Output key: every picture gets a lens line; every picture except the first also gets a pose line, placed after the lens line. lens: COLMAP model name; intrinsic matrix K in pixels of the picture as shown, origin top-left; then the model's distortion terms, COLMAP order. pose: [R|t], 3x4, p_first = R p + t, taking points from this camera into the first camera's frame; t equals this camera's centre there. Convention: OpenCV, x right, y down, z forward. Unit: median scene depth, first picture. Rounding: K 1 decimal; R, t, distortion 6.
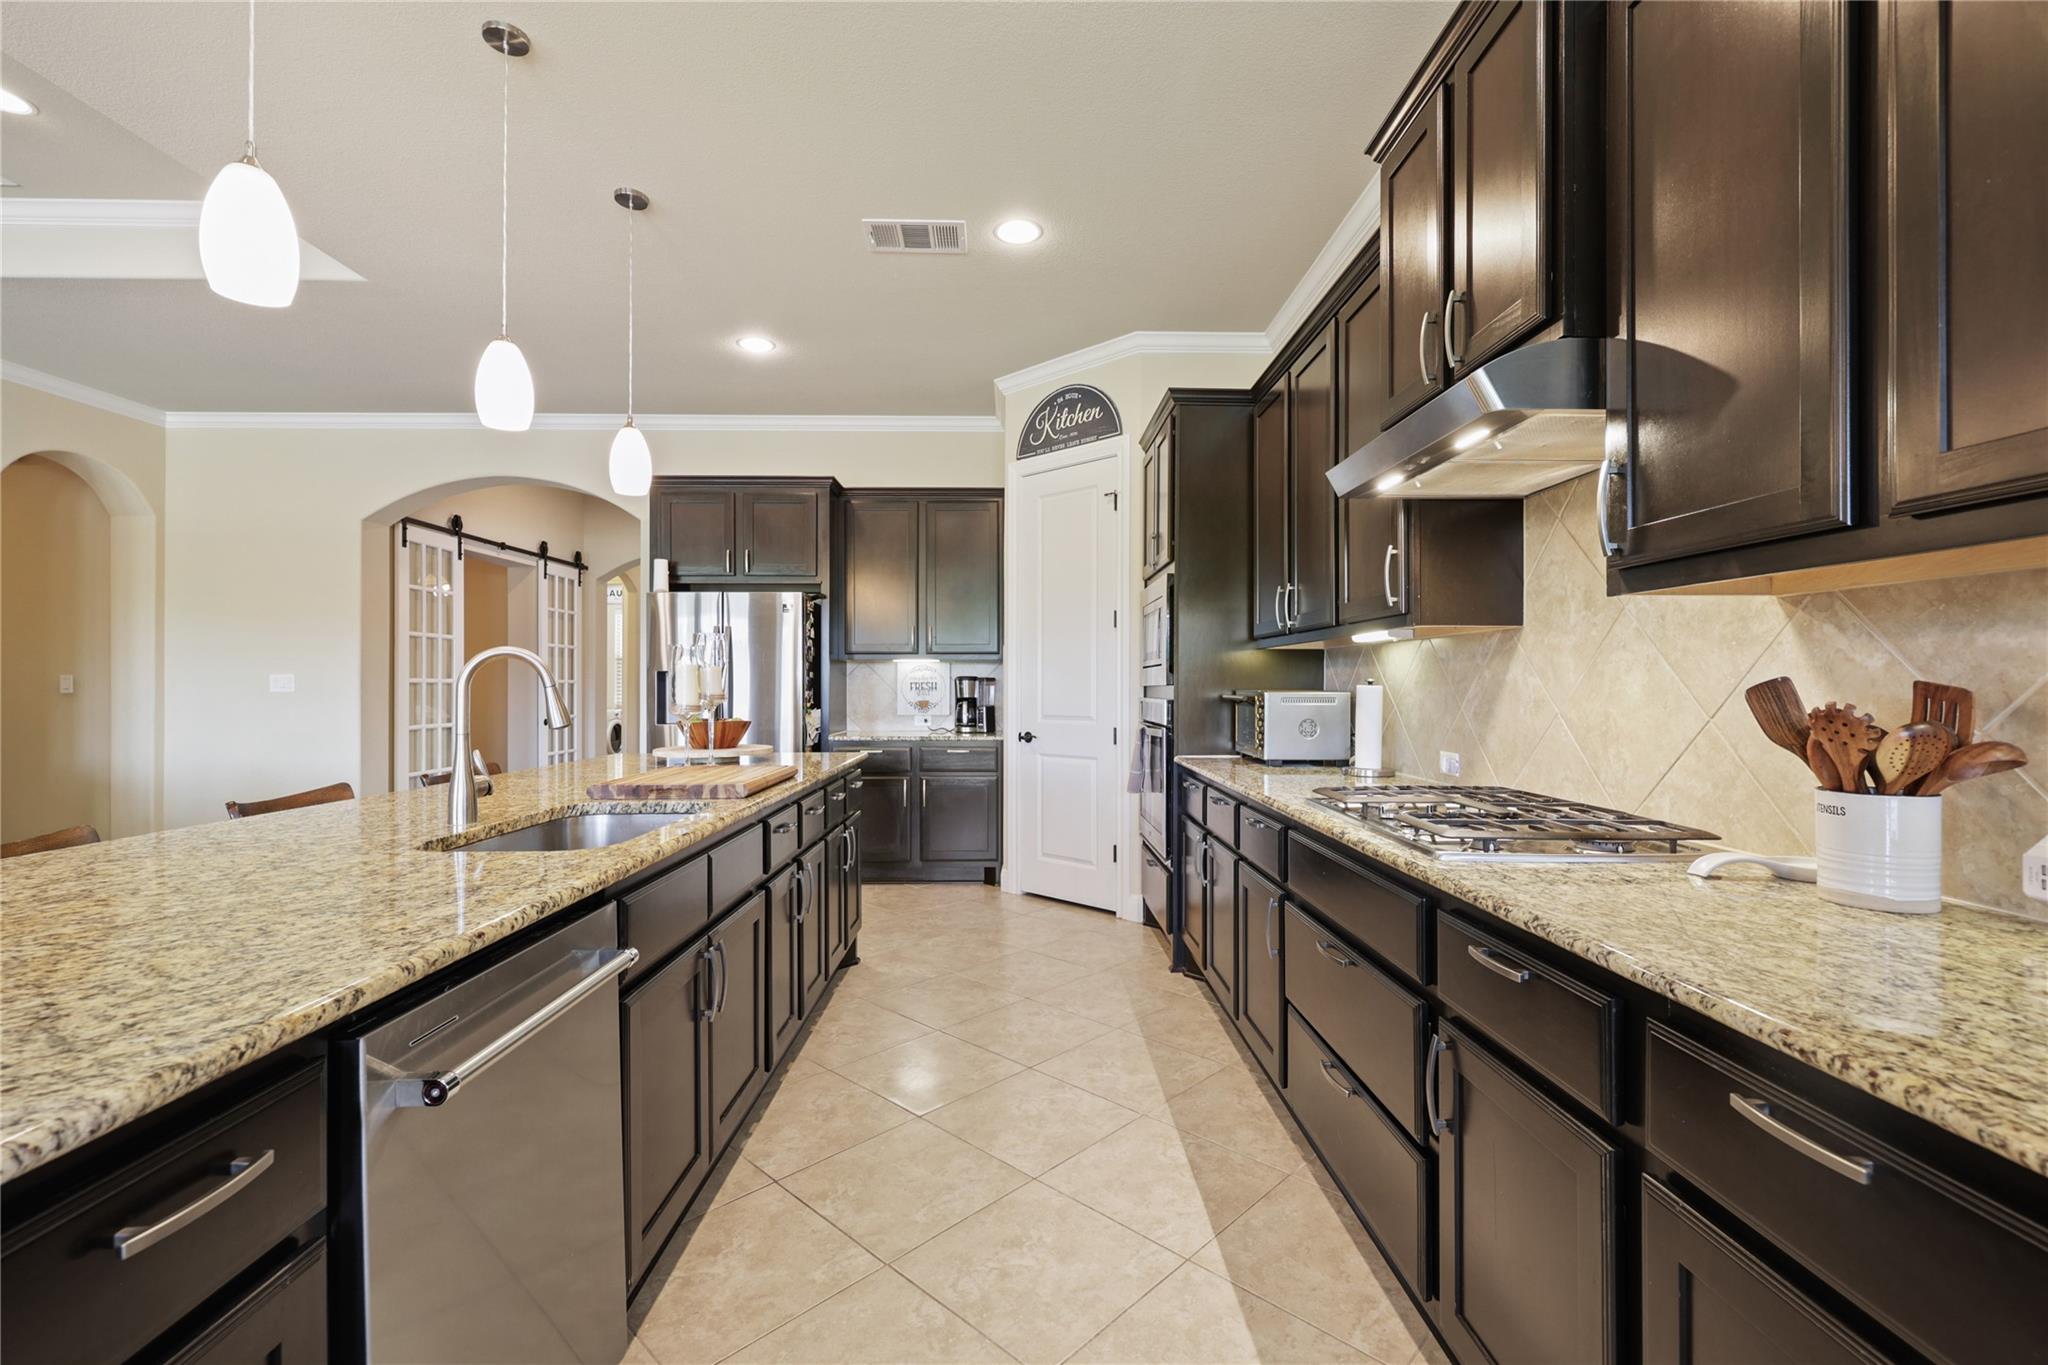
lens RADIAL K [[899.7, 0, 1023.7], [0, 899.7, 692.1], [0, 0, 1]] dist [0.002270, 0.000003]
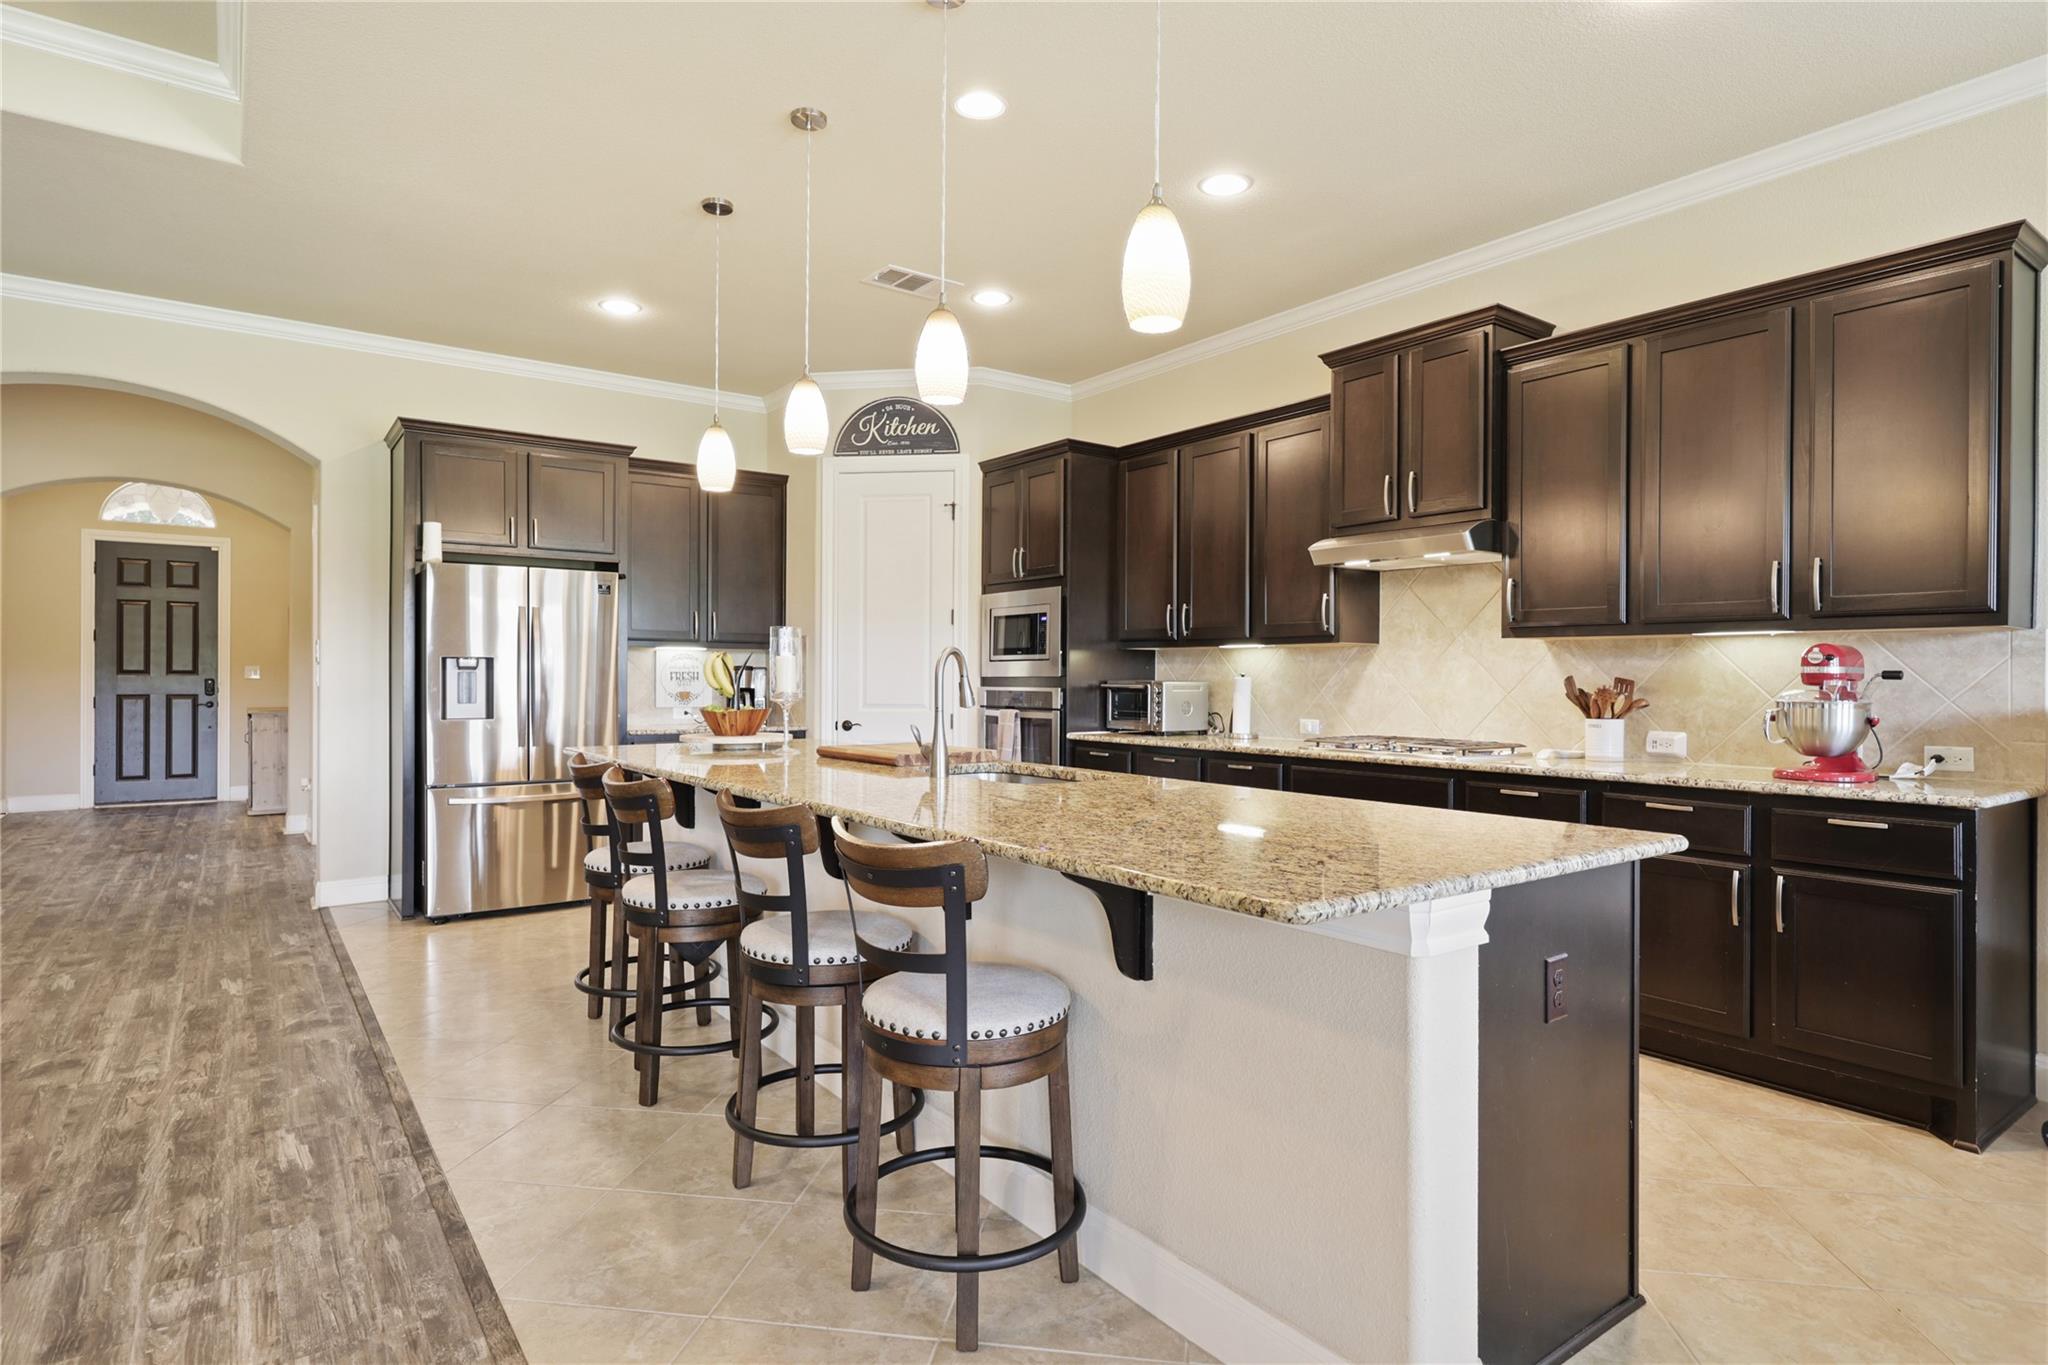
lens RADIAL K [[1090.1, 0, 1039.9], [0, 1090.1, 698.5], [0, 0, 1]] dist [-0.001491, -0.001105]
pose [[0.815410, -0.007941, 0.578830, -0.557632], [-0.000154, 0.999903, 0.013935, 0.001290], [-0.578884, -0.011452, 0.815329, -0.158282]]
